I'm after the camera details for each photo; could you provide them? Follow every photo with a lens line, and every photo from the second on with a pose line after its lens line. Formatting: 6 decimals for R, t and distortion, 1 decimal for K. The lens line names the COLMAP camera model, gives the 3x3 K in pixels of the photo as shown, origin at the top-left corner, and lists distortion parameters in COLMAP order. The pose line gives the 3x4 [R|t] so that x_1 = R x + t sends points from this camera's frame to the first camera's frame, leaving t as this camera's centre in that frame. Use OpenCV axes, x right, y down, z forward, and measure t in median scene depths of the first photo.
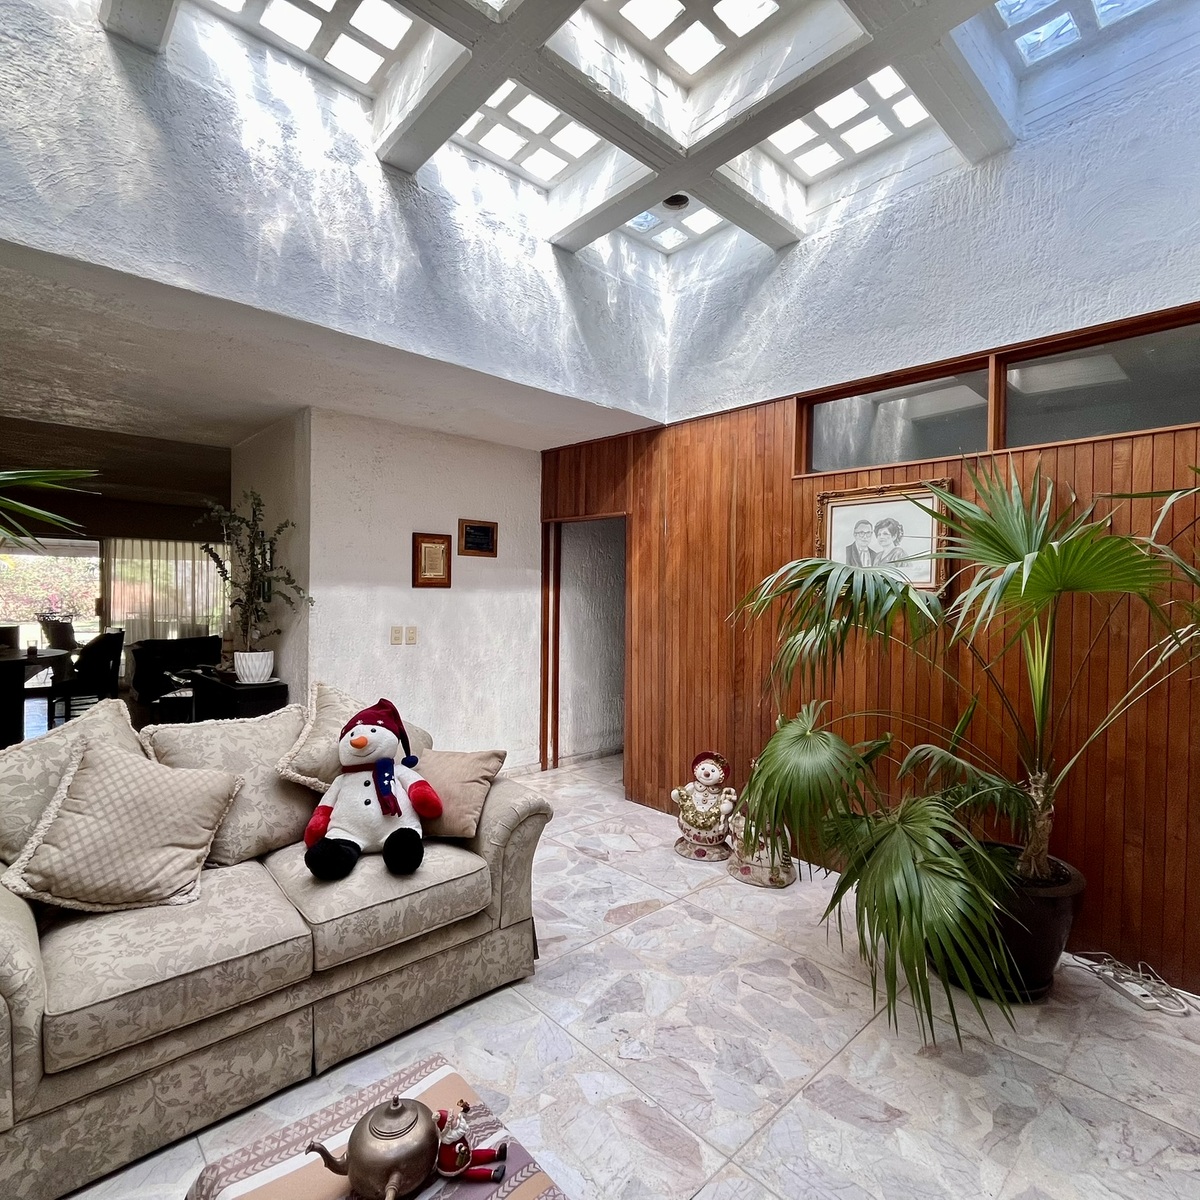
lens RADIAL K [[653.3, 0, 597.2], [0, 653.3, 600.5], [0, 0, 1]] dist [-0.002234, 0.000432]
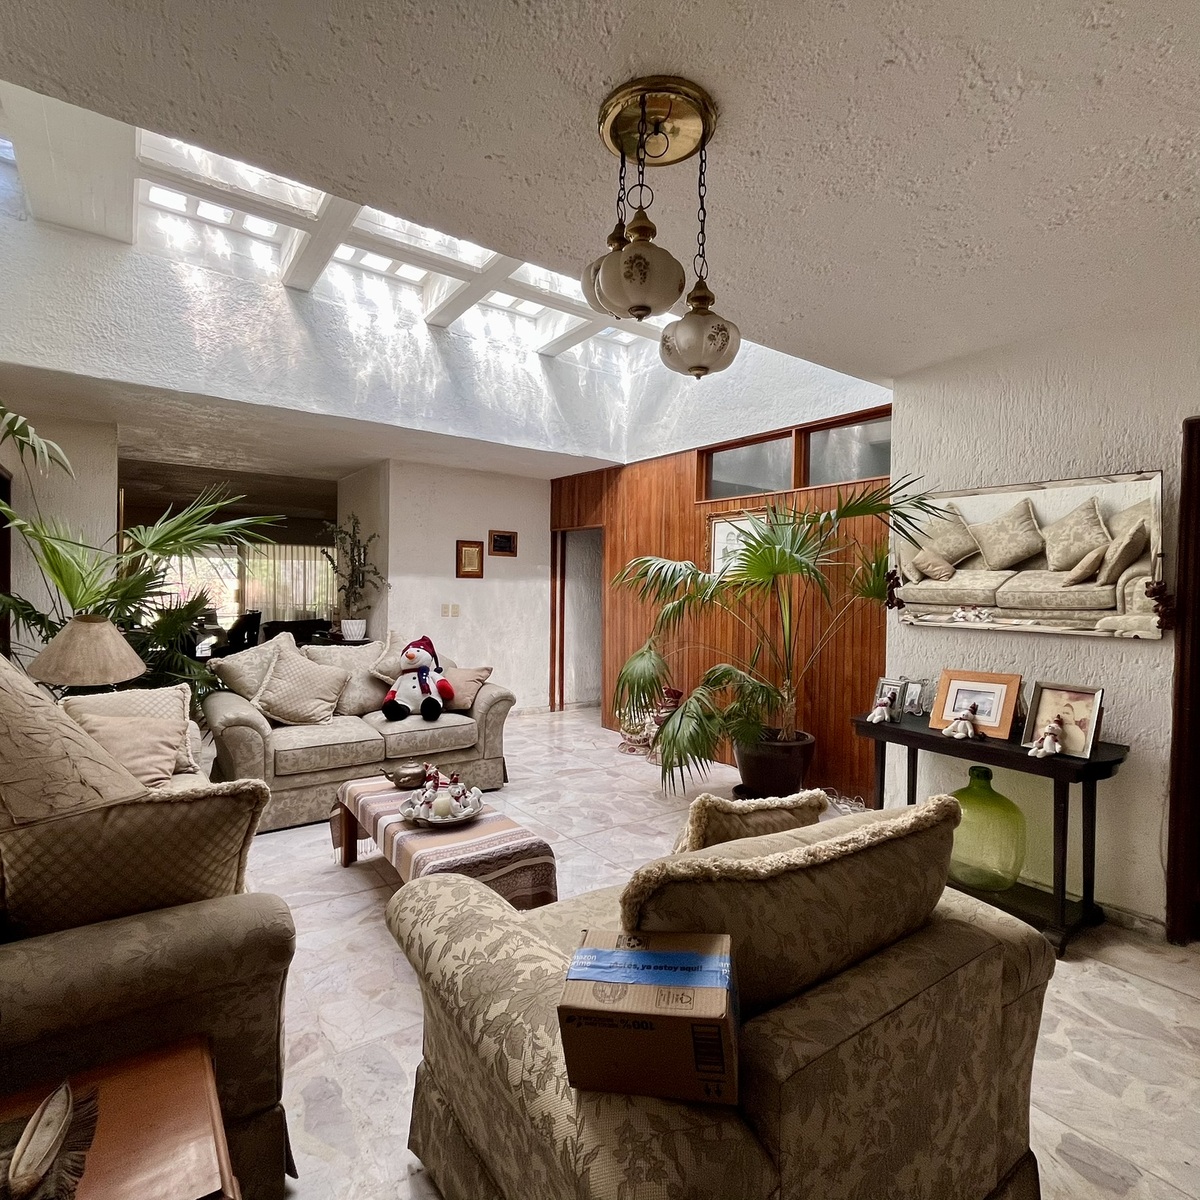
lens RADIAL K [[653.3, 0, 597.9], [0, 653.3, 604.8], [0, 0, 1]] dist [-0.002234, 0.000432]
pose [[0.993282, 0.004438, -0.115636, 0.287890], [-0.003483, 0.999958, 0.008463, 0.038937], [0.115668, -0.008003, 0.993256, -0.594212]]
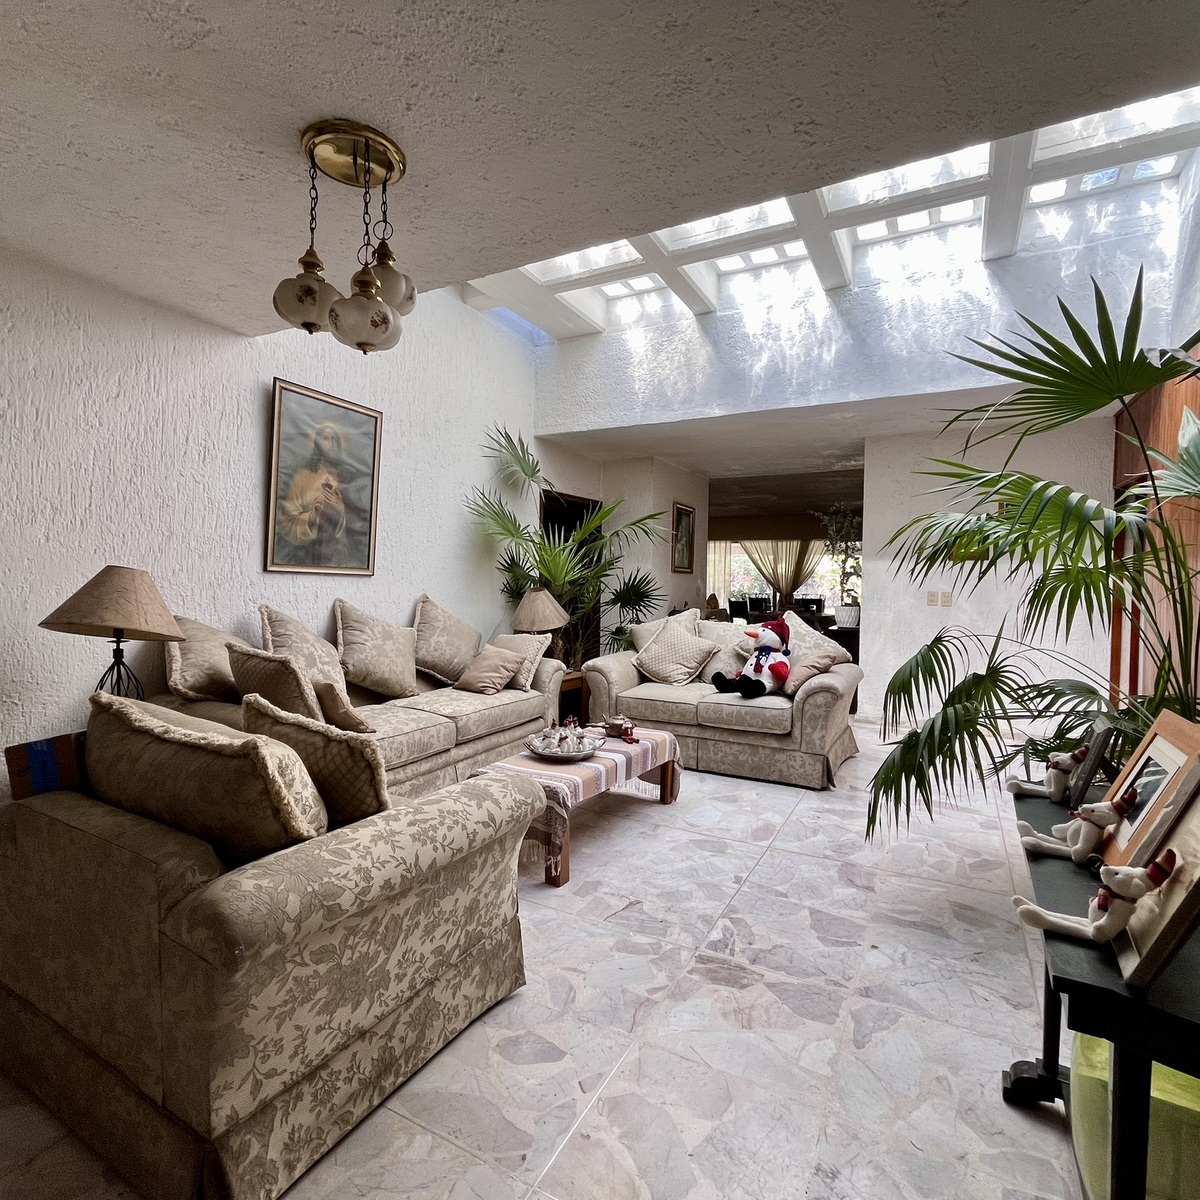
lens RADIAL K [[653.3, 0, 590.1], [0, 653.3, 607.4], [0, 0, 1]] dist [-0.002234, 0.000432]
pose [[0.317411, 0.032666, -0.947725, 0.963452], [-0.019574, 0.999419, 0.027892, 0.068983], [0.948086, 0.009698, 0.317866, -0.047301]]
